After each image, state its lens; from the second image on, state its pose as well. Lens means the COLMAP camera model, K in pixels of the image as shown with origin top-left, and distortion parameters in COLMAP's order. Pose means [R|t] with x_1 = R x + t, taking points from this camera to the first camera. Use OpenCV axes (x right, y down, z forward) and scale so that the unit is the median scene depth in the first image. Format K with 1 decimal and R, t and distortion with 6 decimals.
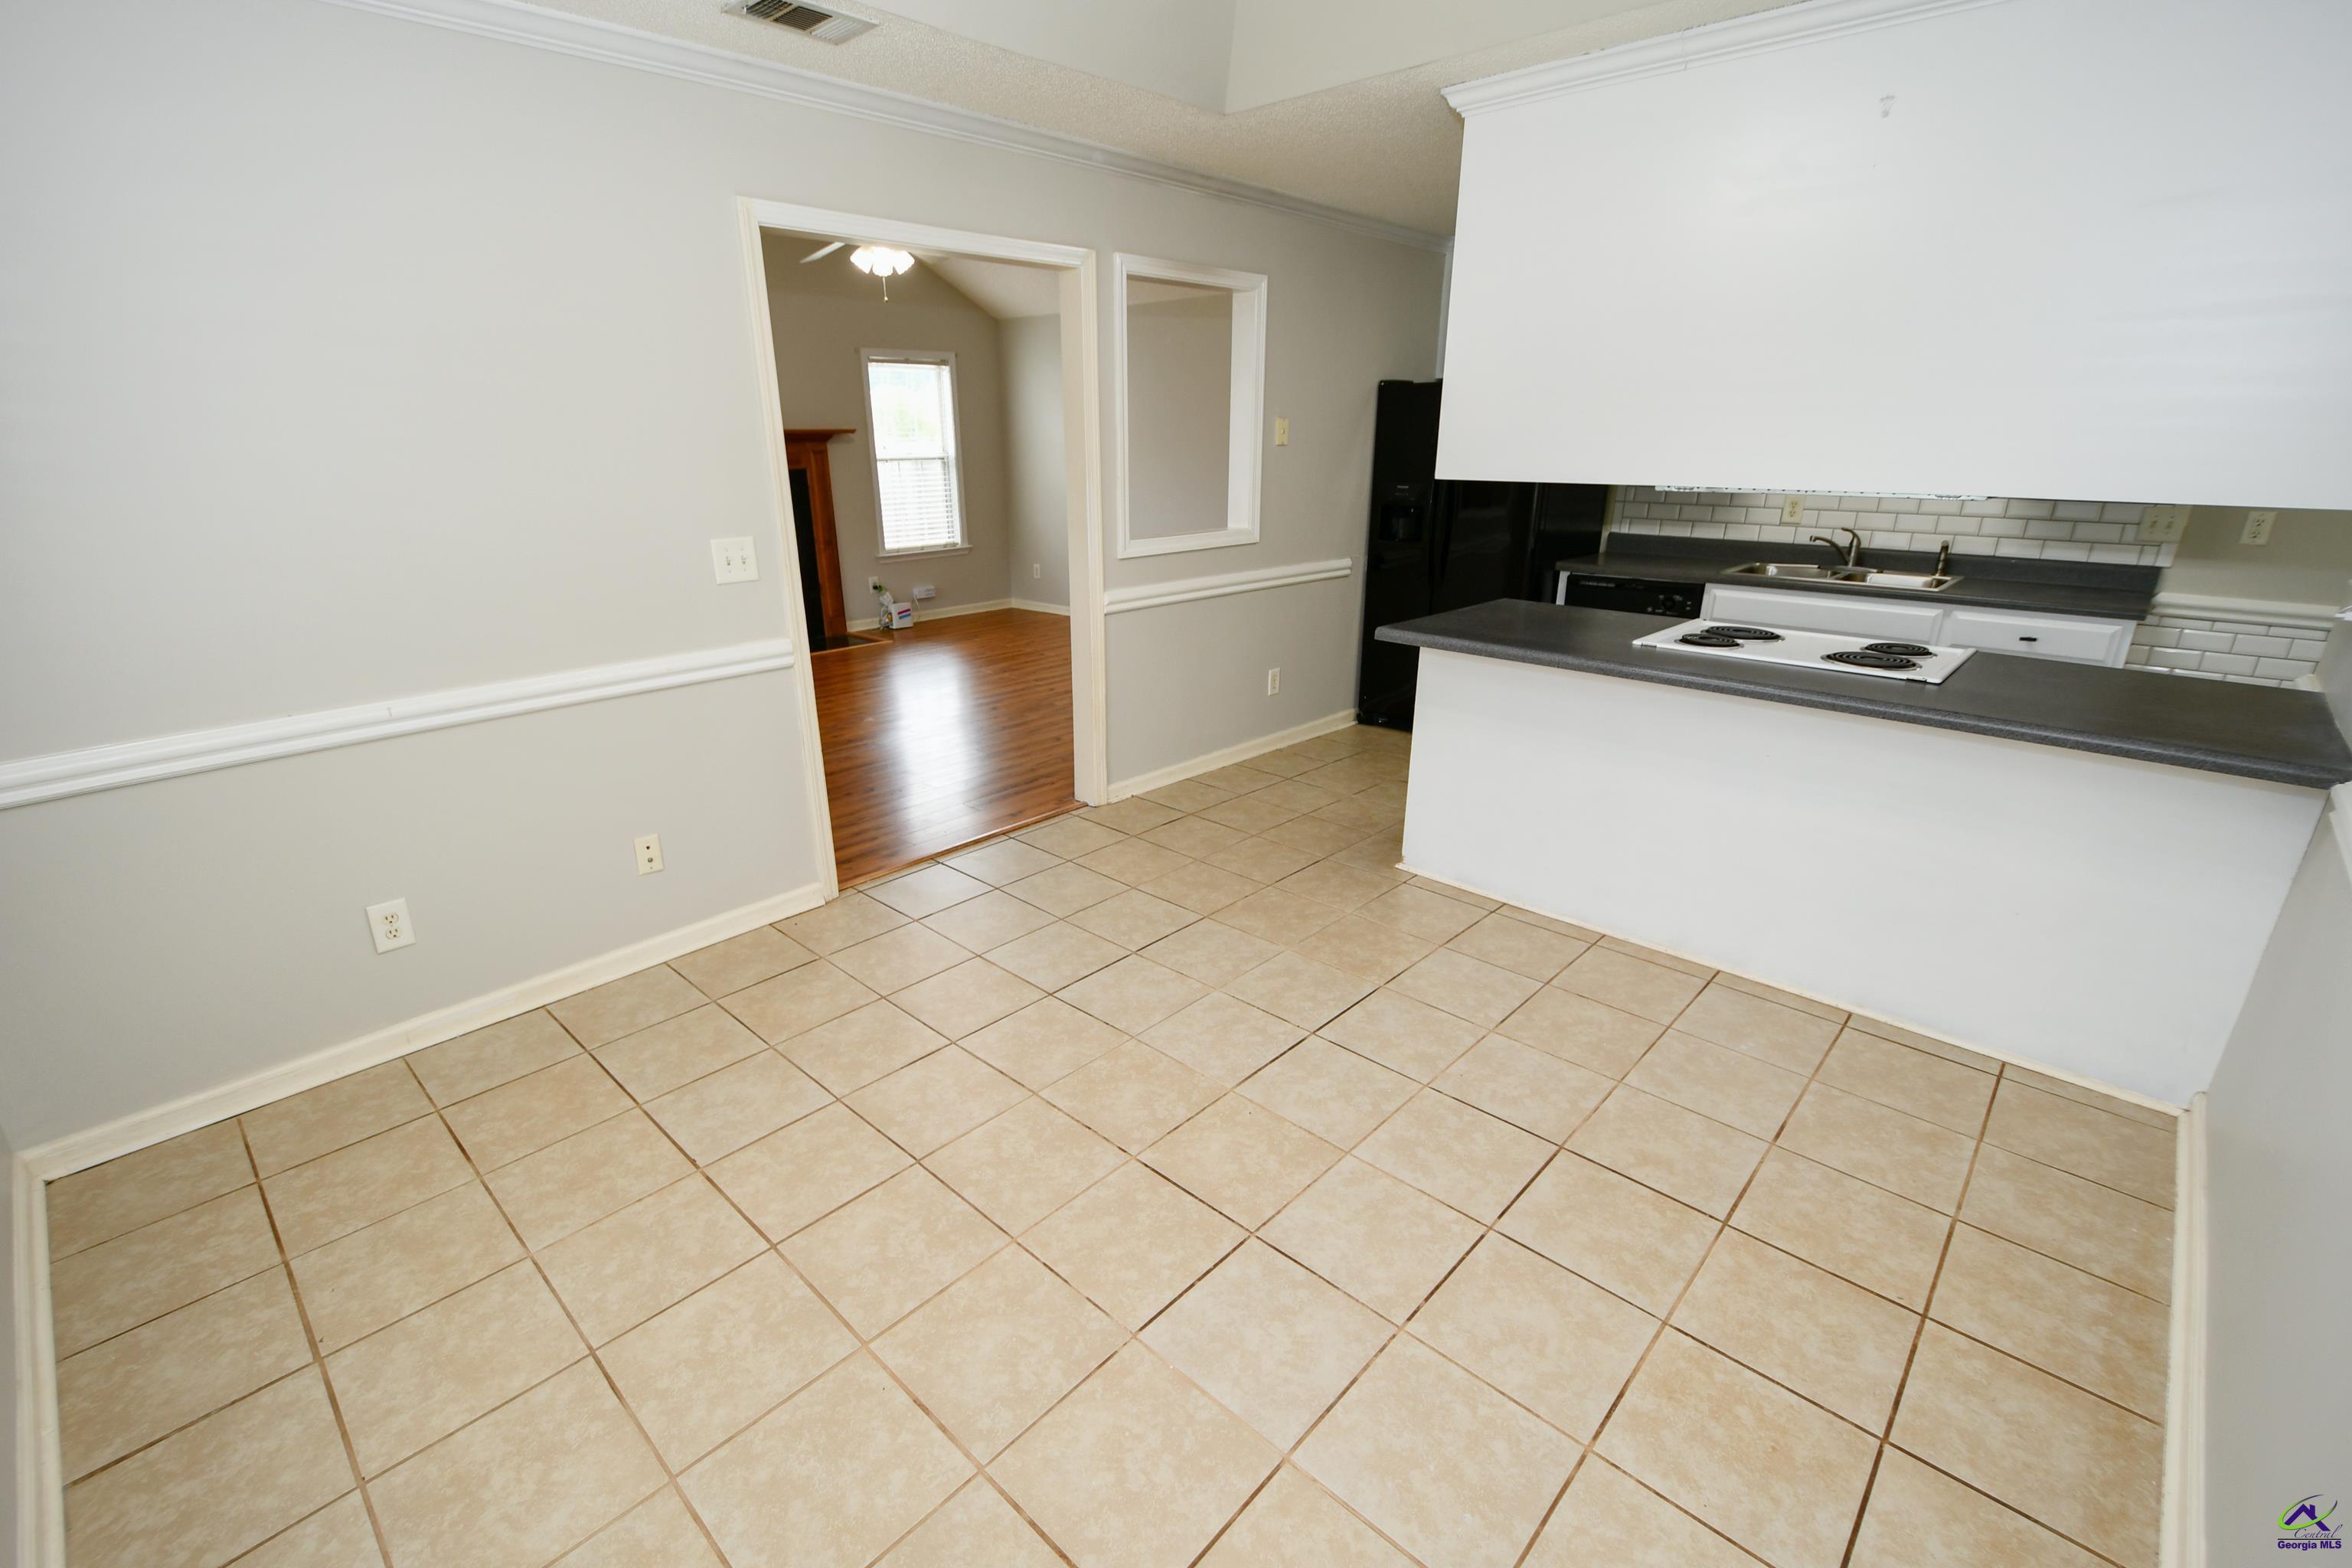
lens RADIAL K [[1032.4, 0, 1169.4], [0, 1032.4, 798.5], [0, 0, 1]] dist [0.002308, -0.005740]
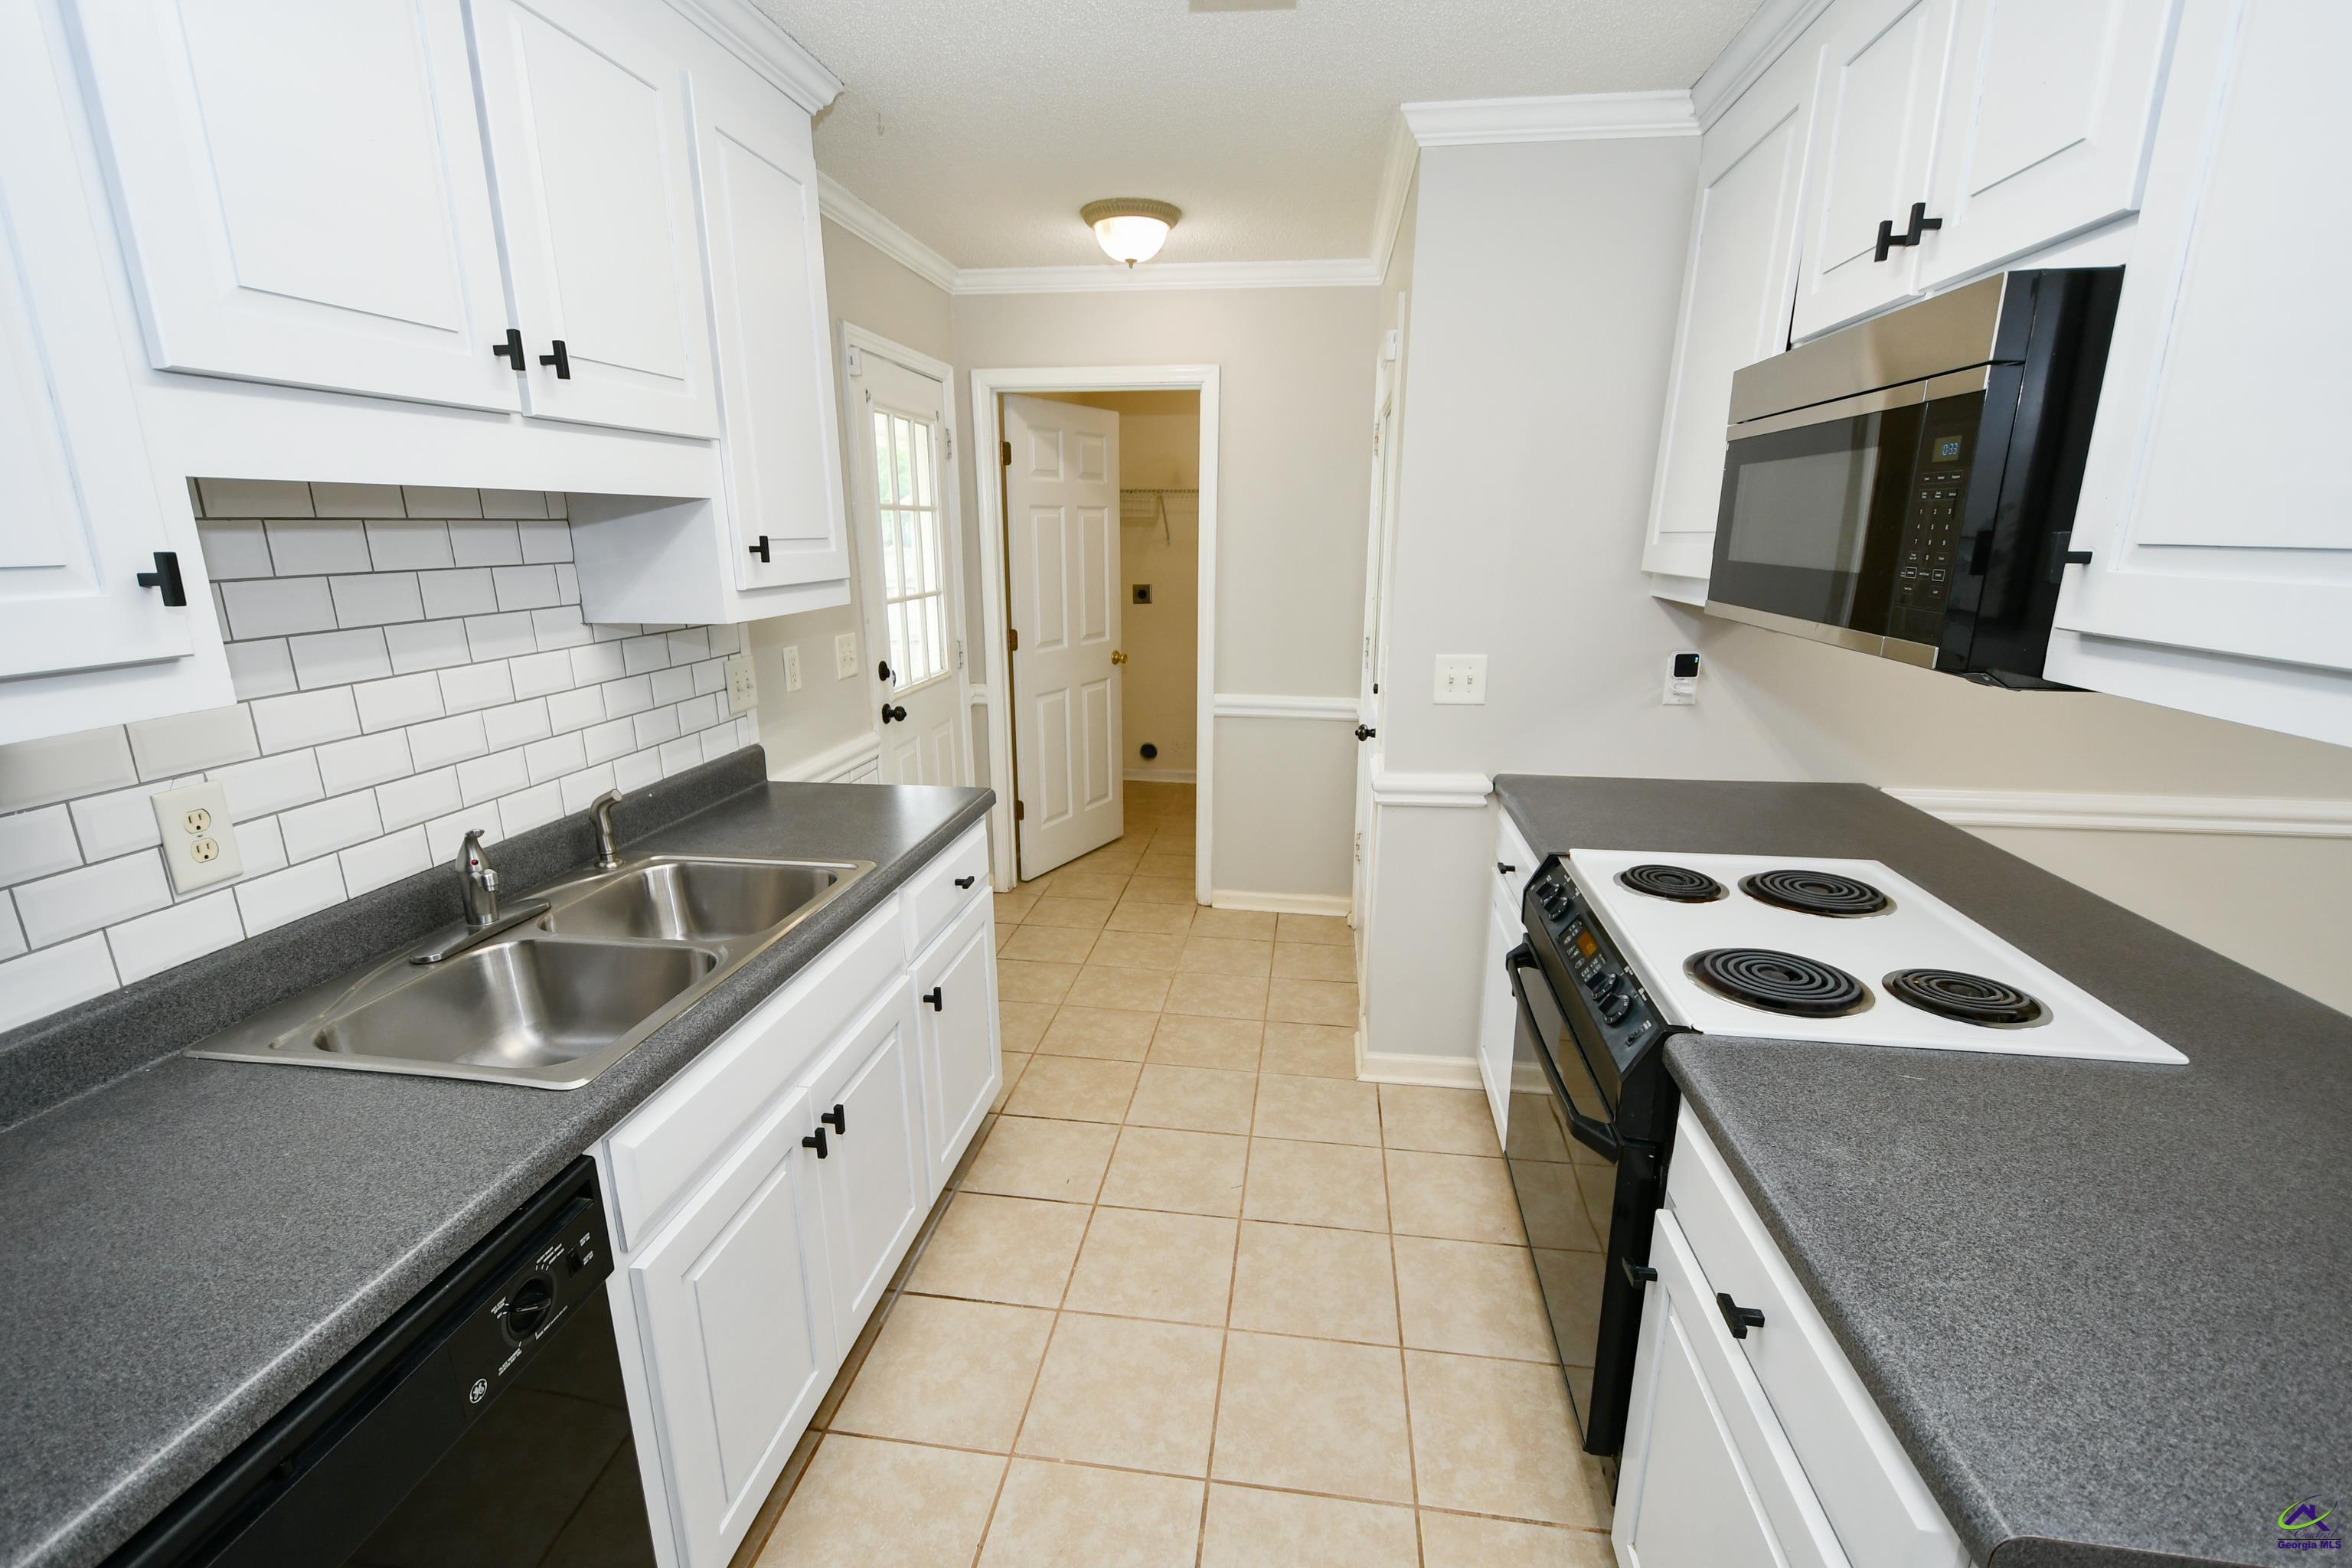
lens RADIAL K [[1032.4, 0, 1161.7], [0, 1032.4, 804.3], [0, 0, 1]] dist [0.002308, -0.005740]
pose [[-0.571566, -0.206845, 0.794058, 0.140599], [0.282504, 0.858943, 0.427094, -0.192678], [-0.770392, 0.468437, -0.432507, 0.532537]]
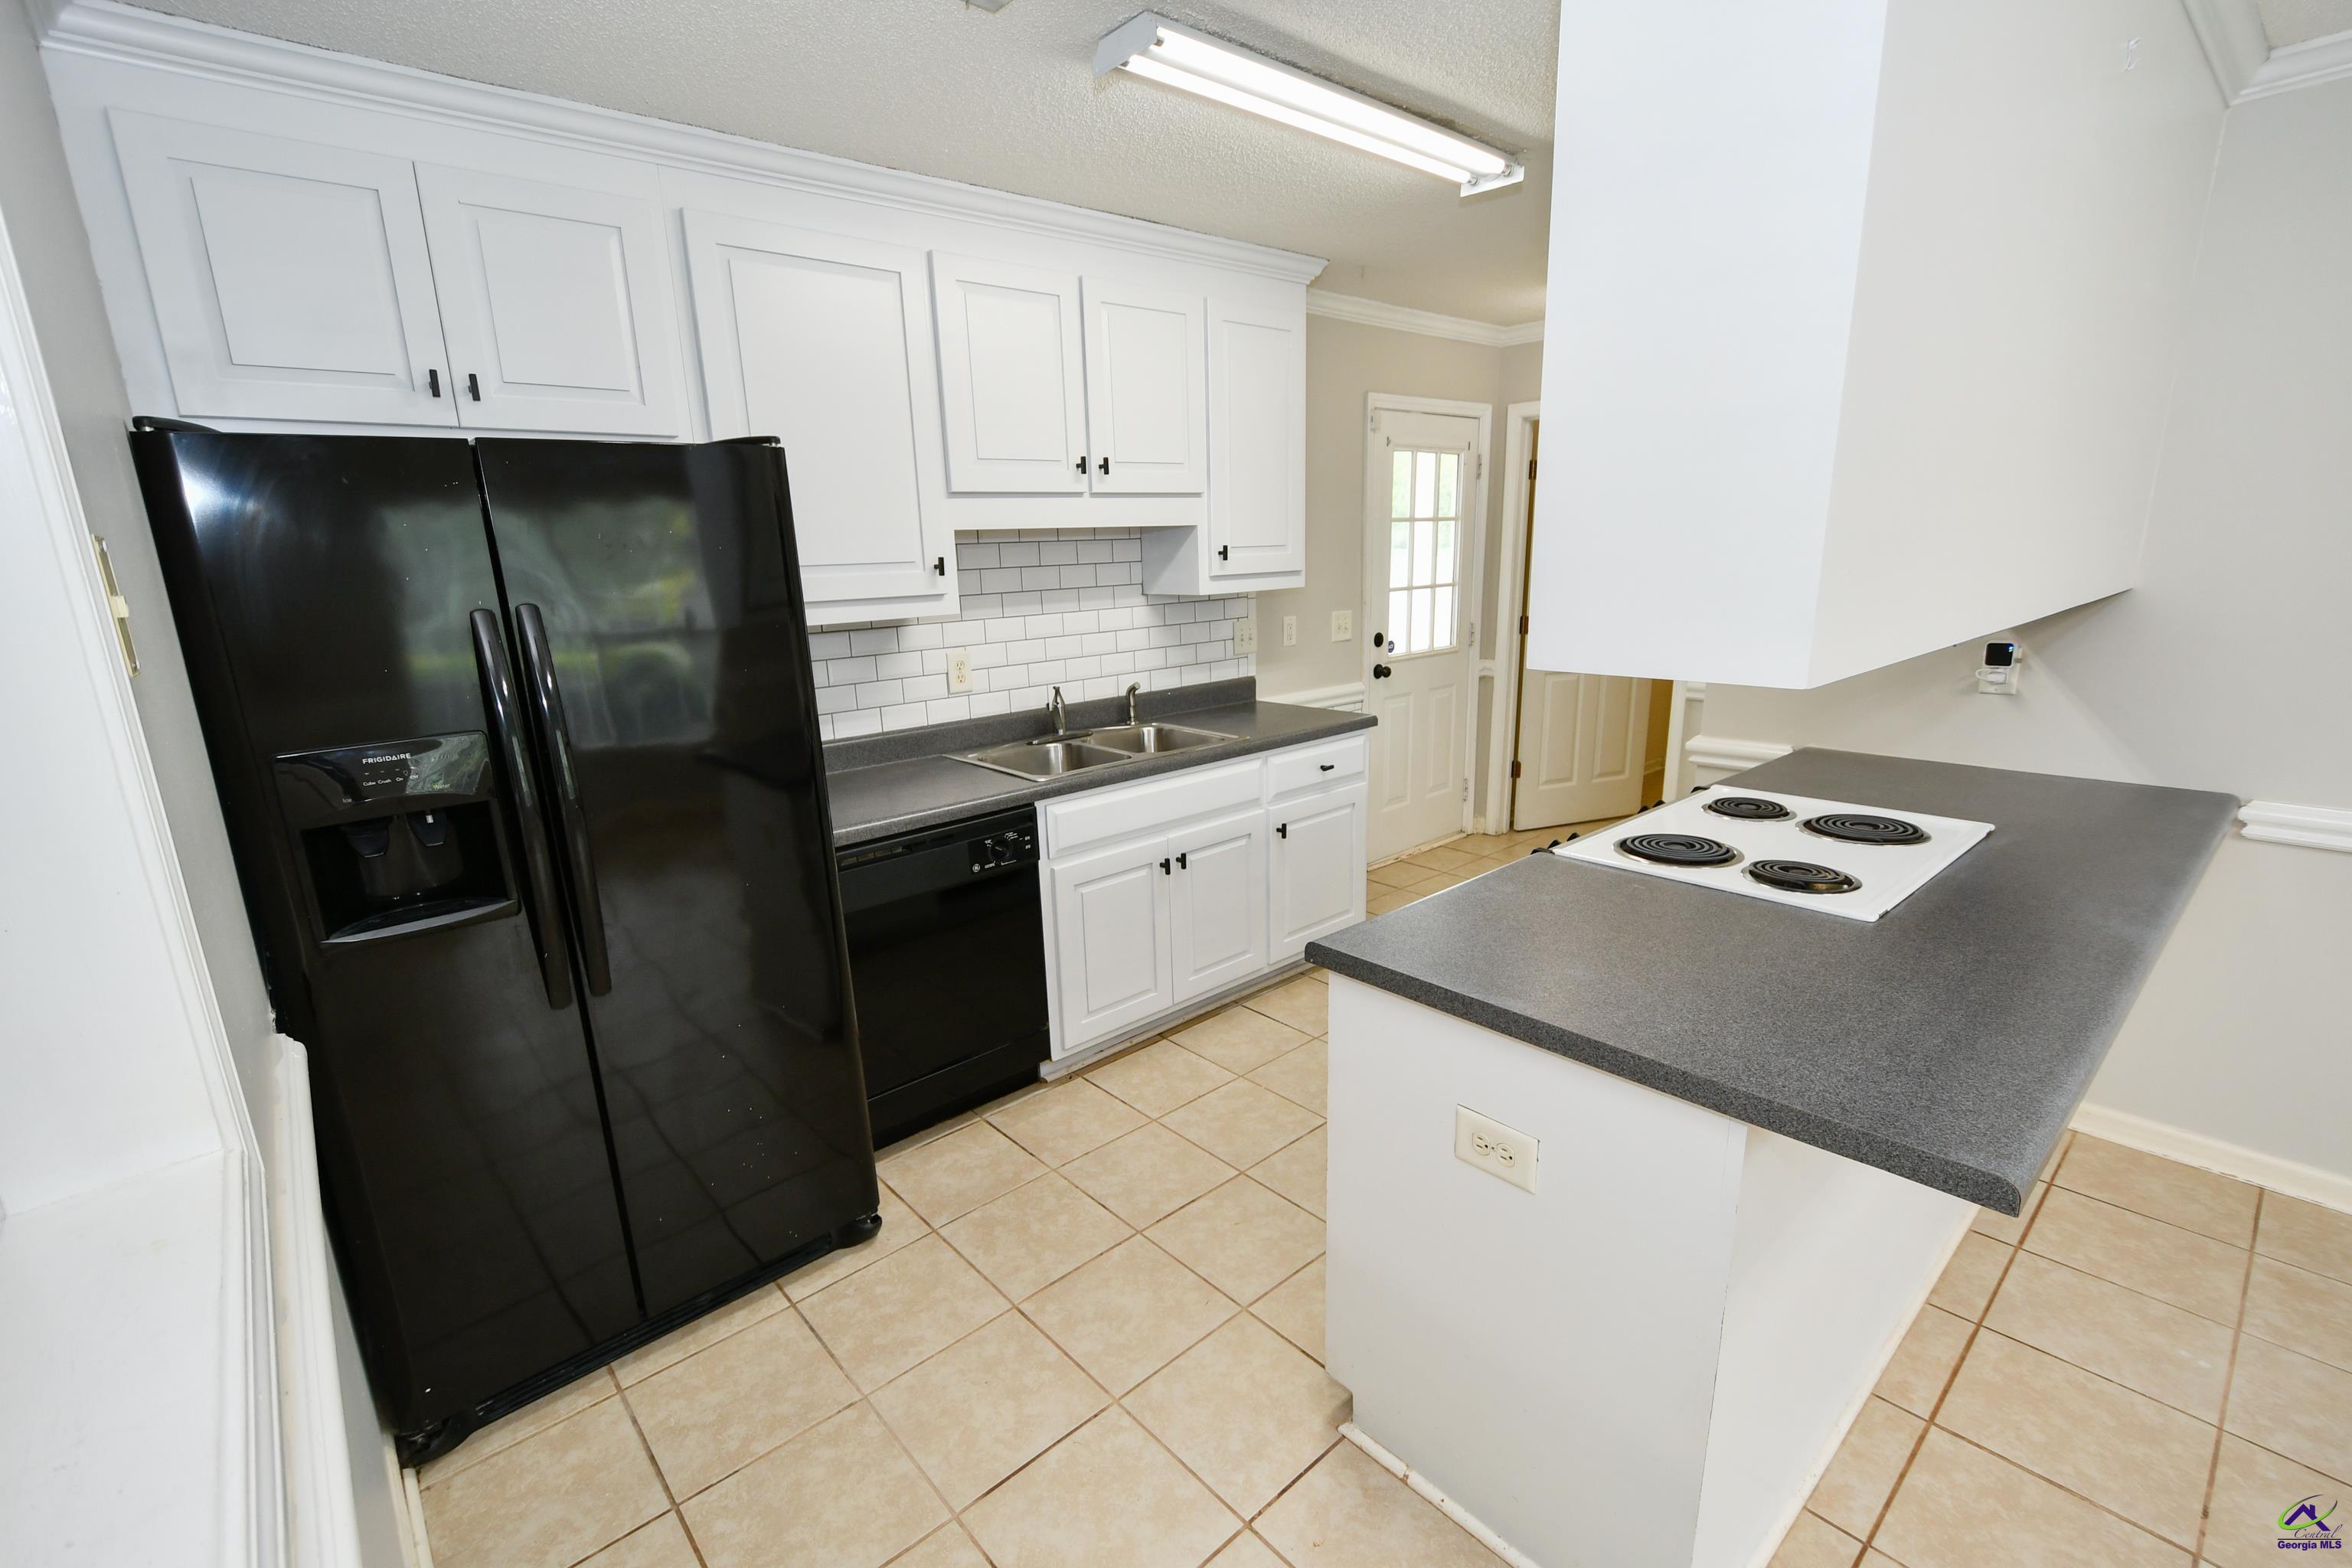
lens RADIAL K [[1032.4, 0, 1153.5], [0, 1032.4, 798.7], [0, 0, 1]] dist [0.002308, -0.005740]
pose [[0.101713, -0.238919, 0.965698, -0.034868], [0.363865, 0.912403, 0.187409, -0.165418], [-0.925882, 0.332322, 0.179738, 0.457047]]
